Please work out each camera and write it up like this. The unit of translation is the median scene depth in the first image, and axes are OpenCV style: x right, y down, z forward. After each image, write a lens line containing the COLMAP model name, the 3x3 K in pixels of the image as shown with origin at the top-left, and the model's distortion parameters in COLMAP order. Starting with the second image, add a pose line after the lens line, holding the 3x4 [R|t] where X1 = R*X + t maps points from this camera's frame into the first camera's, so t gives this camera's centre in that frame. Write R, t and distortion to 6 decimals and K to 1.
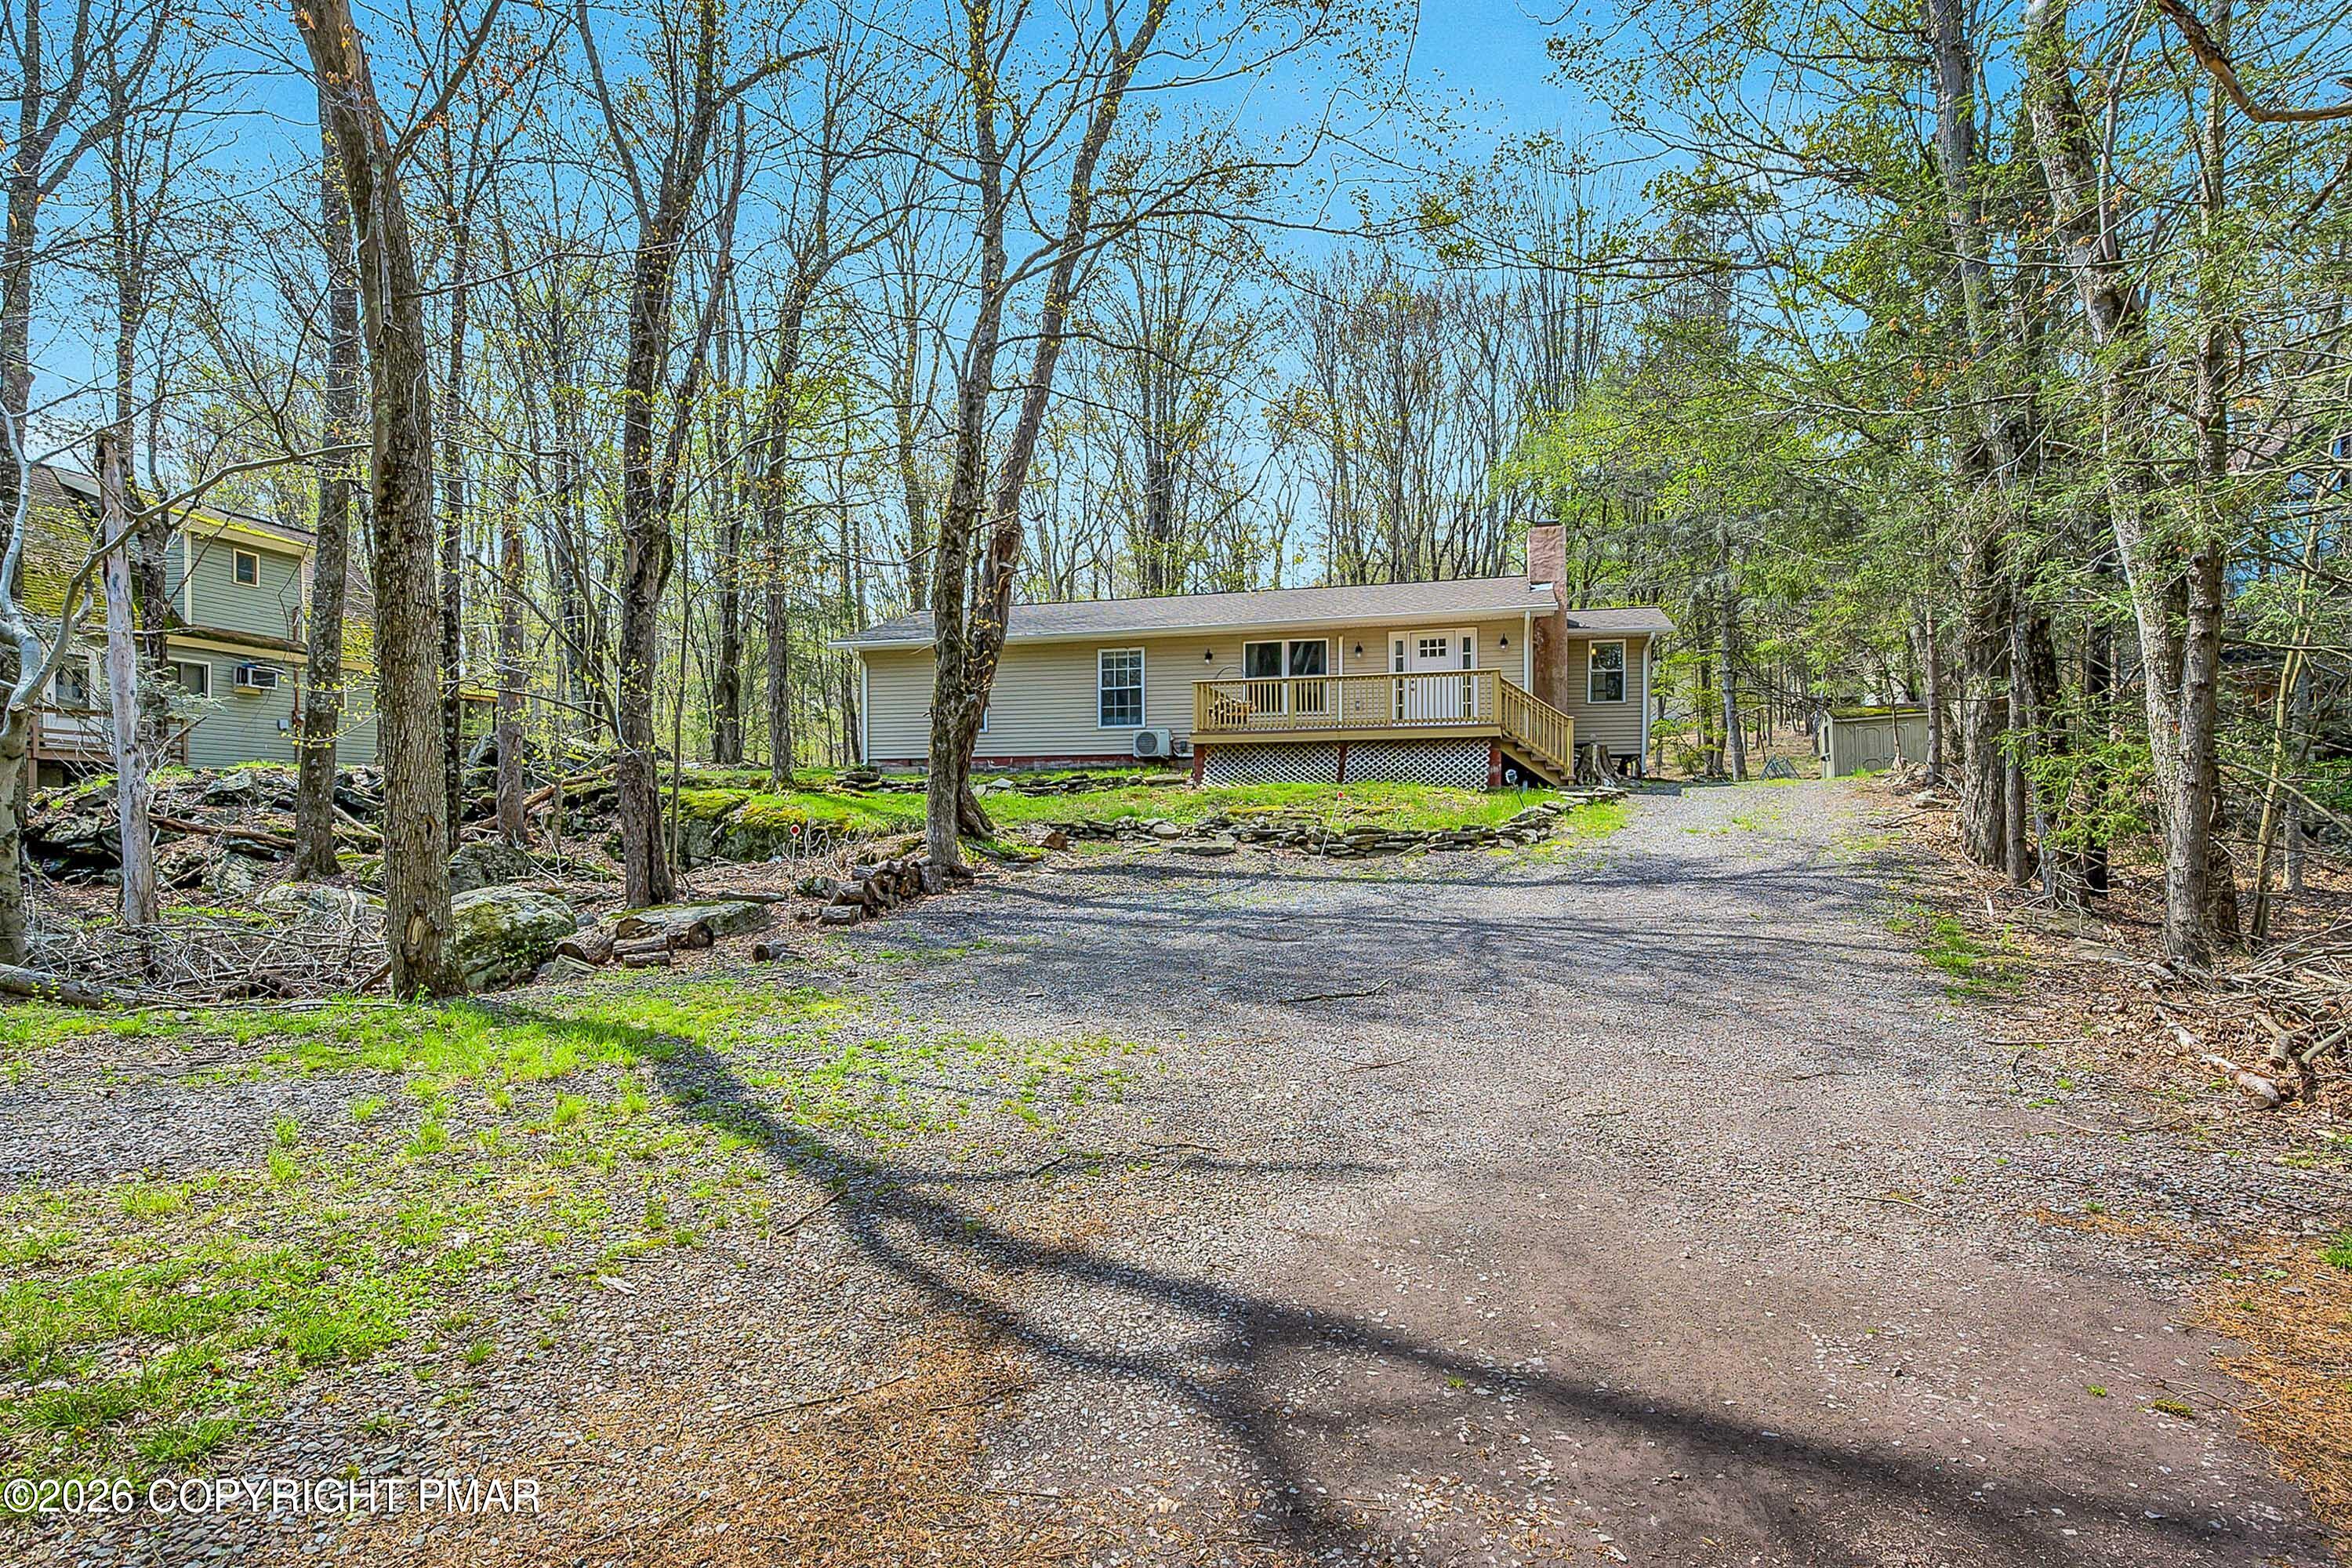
lens RADIAL K [[926.7, 0, 1203.1], [0, 926.7, 785.6], [0, 0, 1]] dist [0.000254, 0.000279]
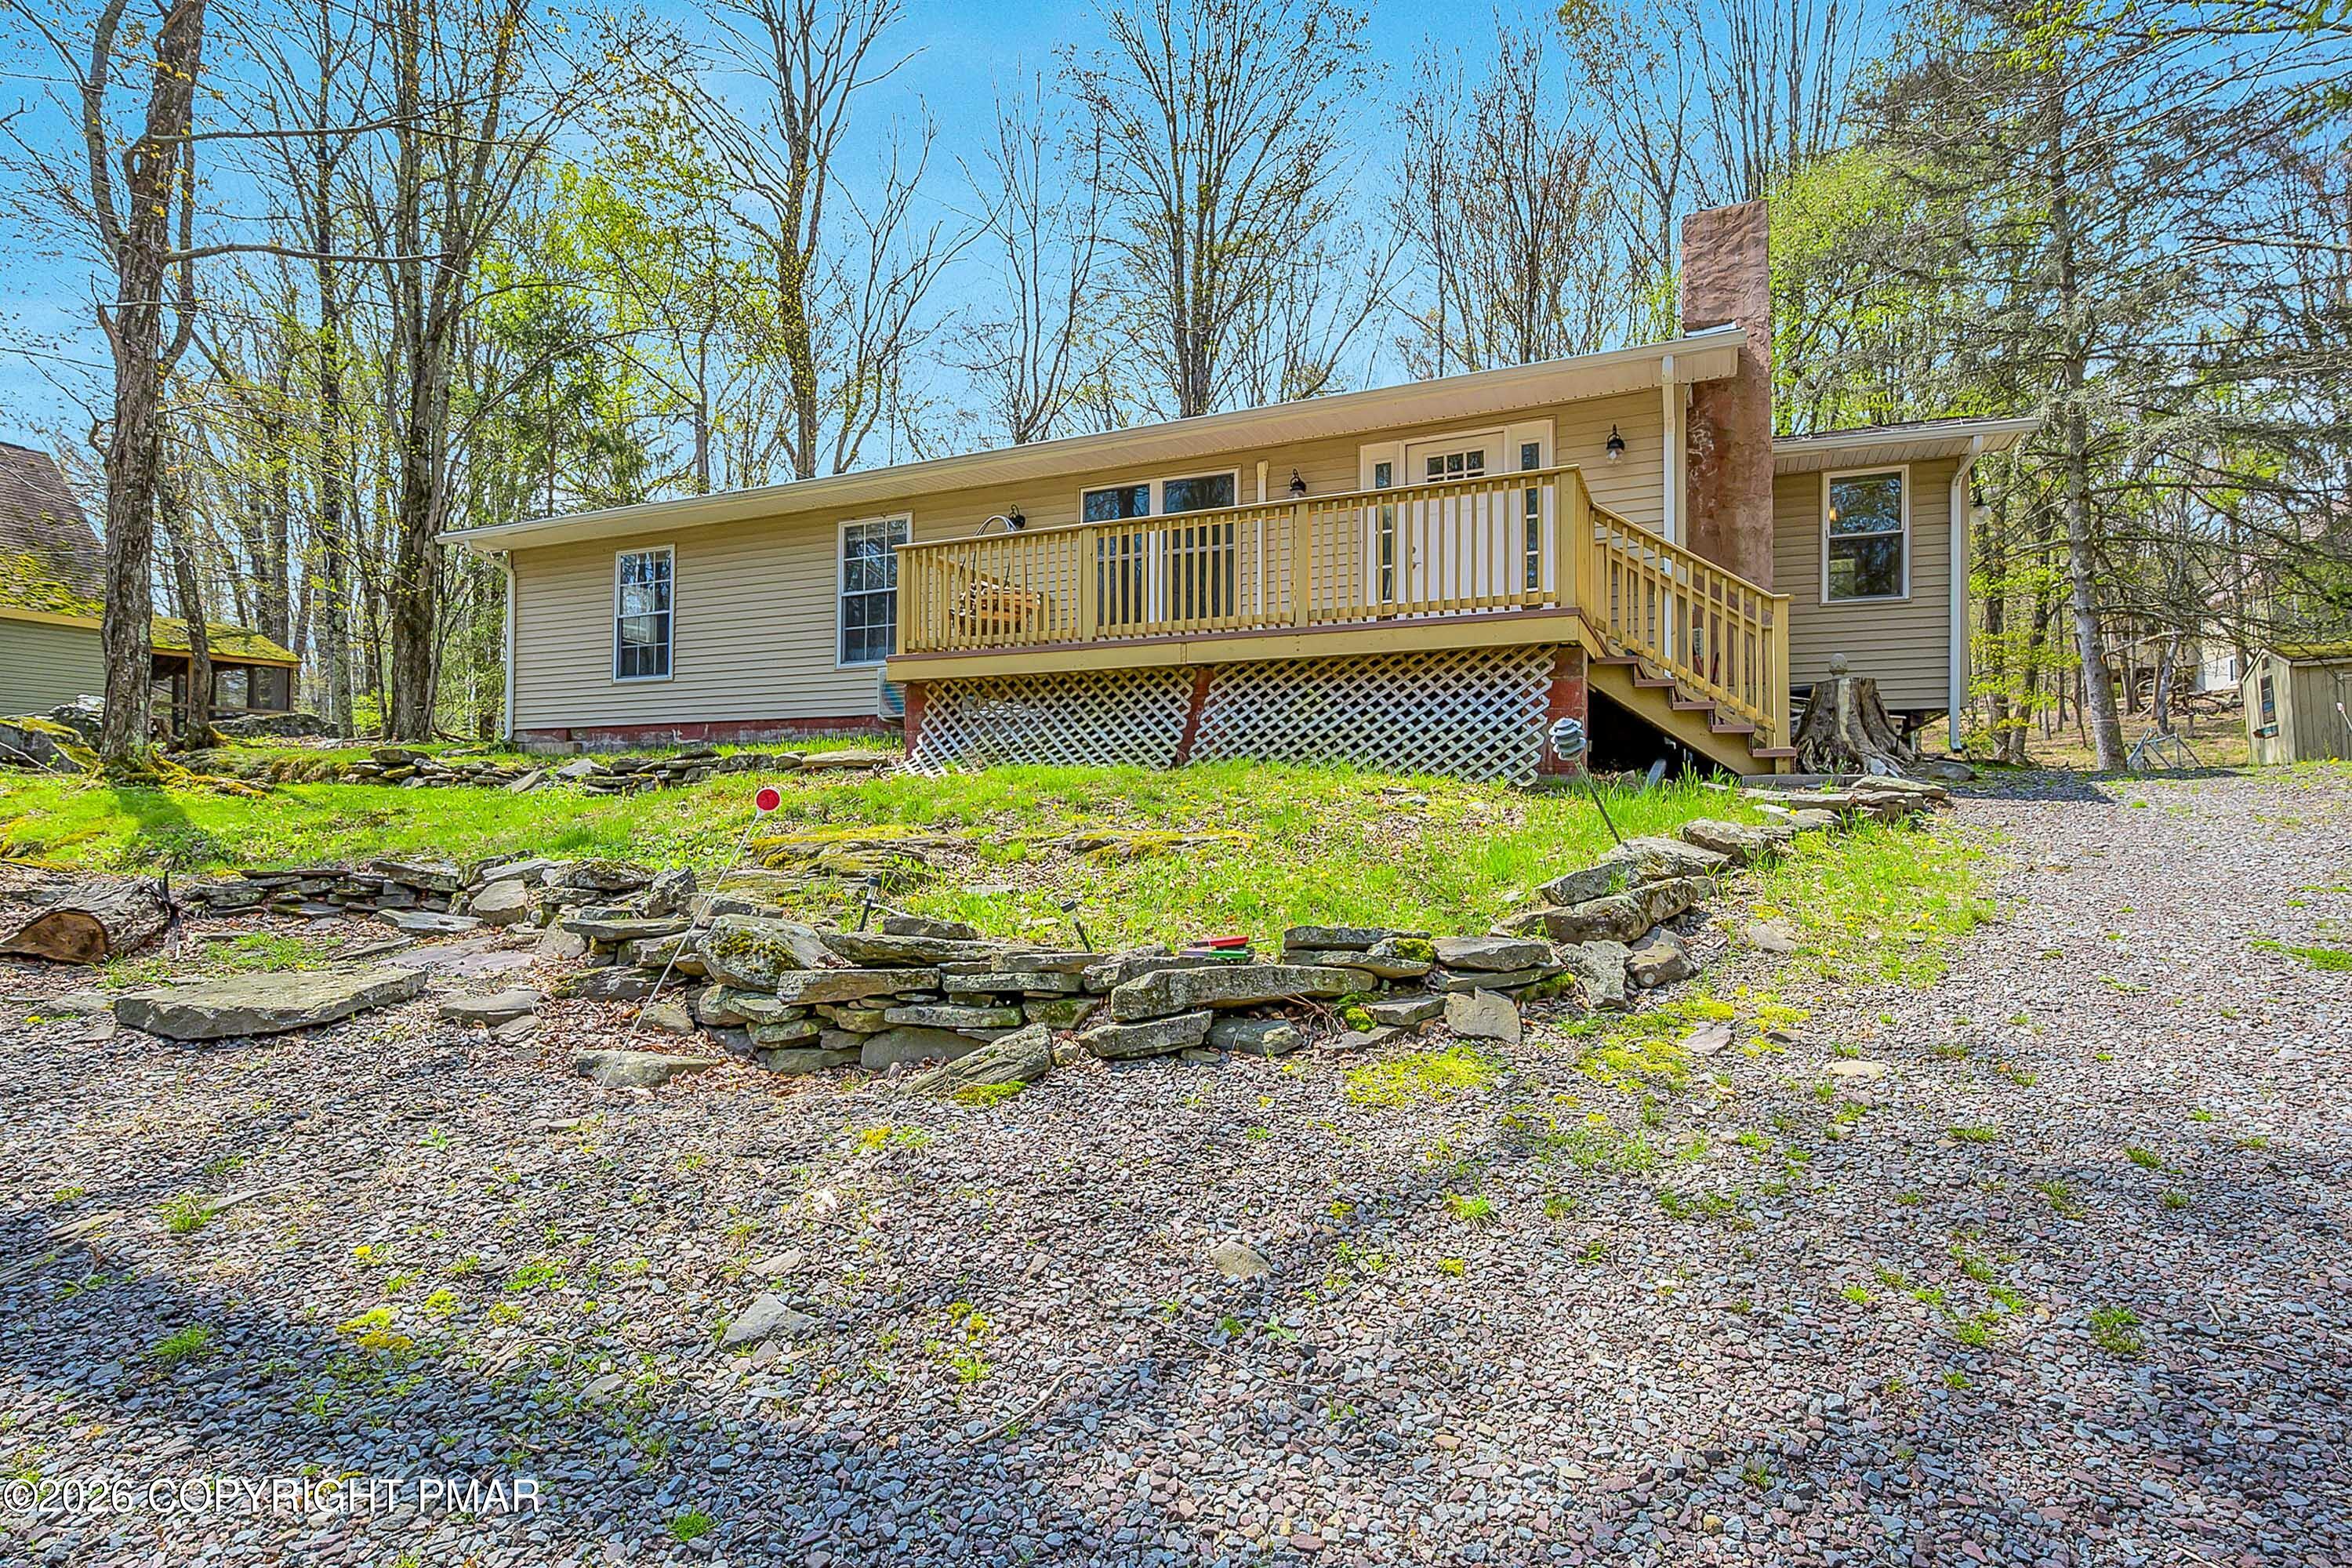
lens RADIAL K [[1034.4, 0, 1176.0], [0, 1034.4, 784.0], [0, 0, 1]] dist [-0.001551, 0.000021]
pose [[0.988667, 0.004825, -0.150050, 0.199304], [-0.005012, 0.999987, -0.000870, 0.005167], [0.150044, 0.001612, 0.988678, 0.503994]]
